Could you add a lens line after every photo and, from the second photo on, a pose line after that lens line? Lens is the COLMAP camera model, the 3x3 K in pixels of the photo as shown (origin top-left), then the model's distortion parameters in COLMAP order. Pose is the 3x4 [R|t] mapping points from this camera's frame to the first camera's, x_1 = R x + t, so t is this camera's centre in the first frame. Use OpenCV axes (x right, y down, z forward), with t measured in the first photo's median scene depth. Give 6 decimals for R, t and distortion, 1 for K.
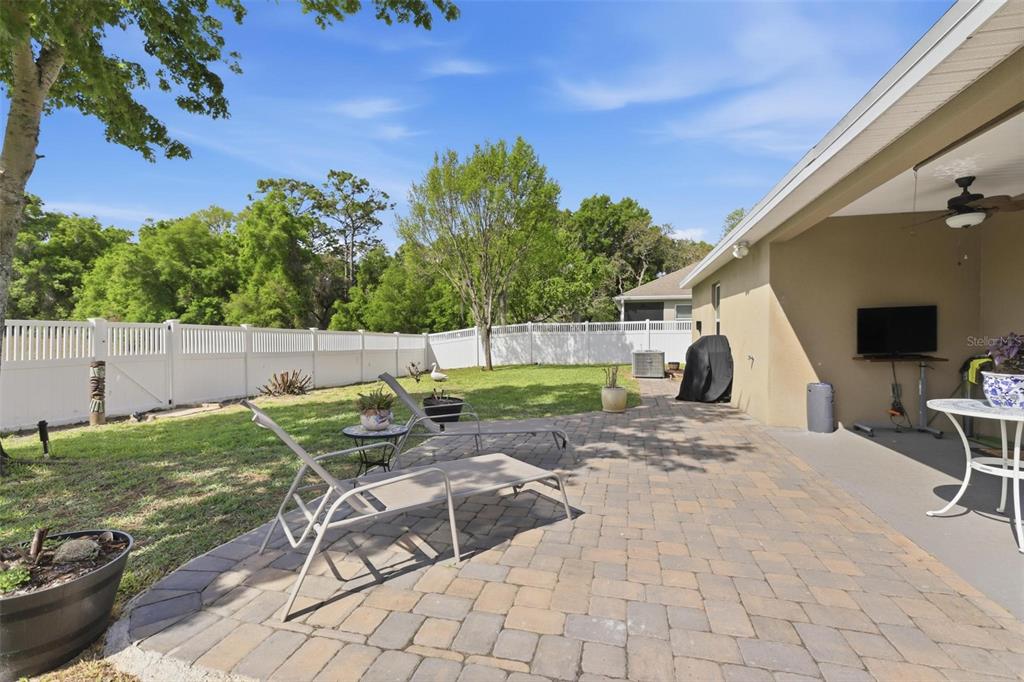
lens RADIAL K [[453.1, 0, 507.1], [0, 453.1, 335.8], [0, 0, 1]] dist [0.008018, -0.000090]
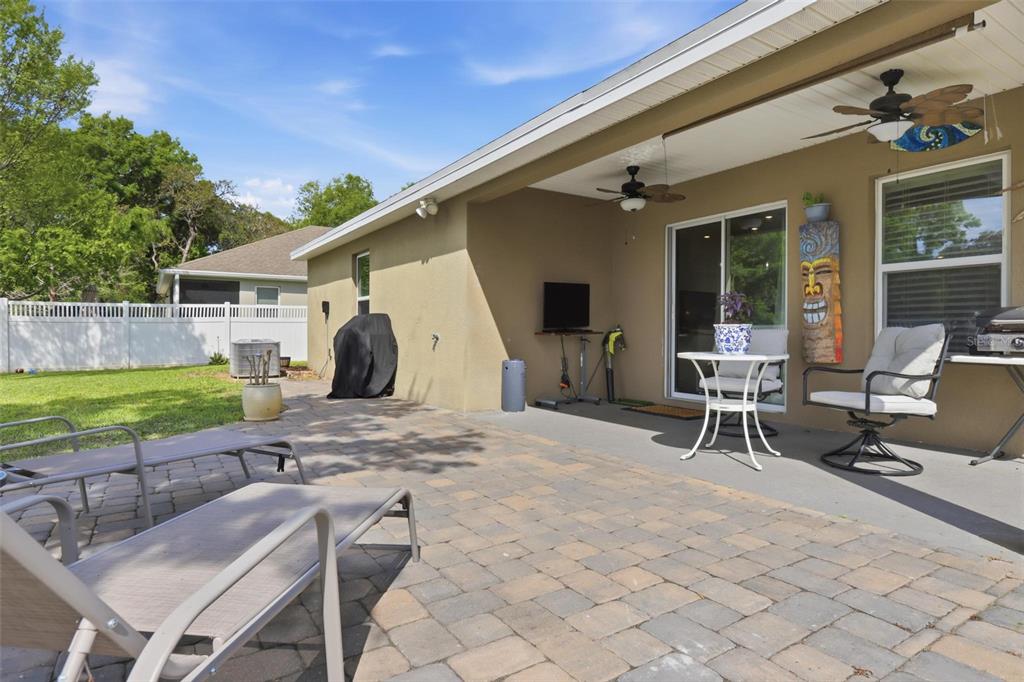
lens RADIAL K [[569.2, 0, 512.1], [0, 569.2, 337.4], [0, 0, 1]] dist [0.001782, -0.000526]
pose [[0.675748, -0.000333, 0.737132, -0.124344], [-0.003651, 0.999986, 0.003799, 0.037356], [-0.737123, -0.005258, 0.675738, 0.143151]]
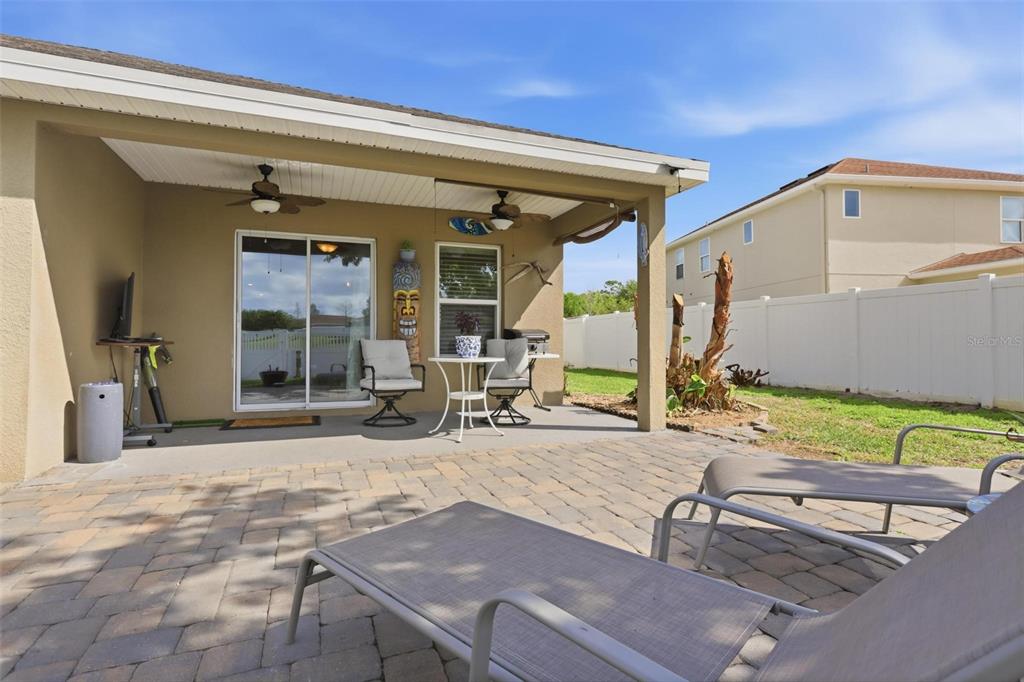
lens RADIAL K [[501.5, 0, 510.0], [0, 501.5, 339.0], [0, 0, 1]] dist [0.001311, -0.000031]
pose [[-0.596677, 0.010866, 0.802408, -0.138238], [0.003336, 0.999933, -0.011060, 0.037101], [-0.802474, -0.003922, -0.596674, 0.658055]]
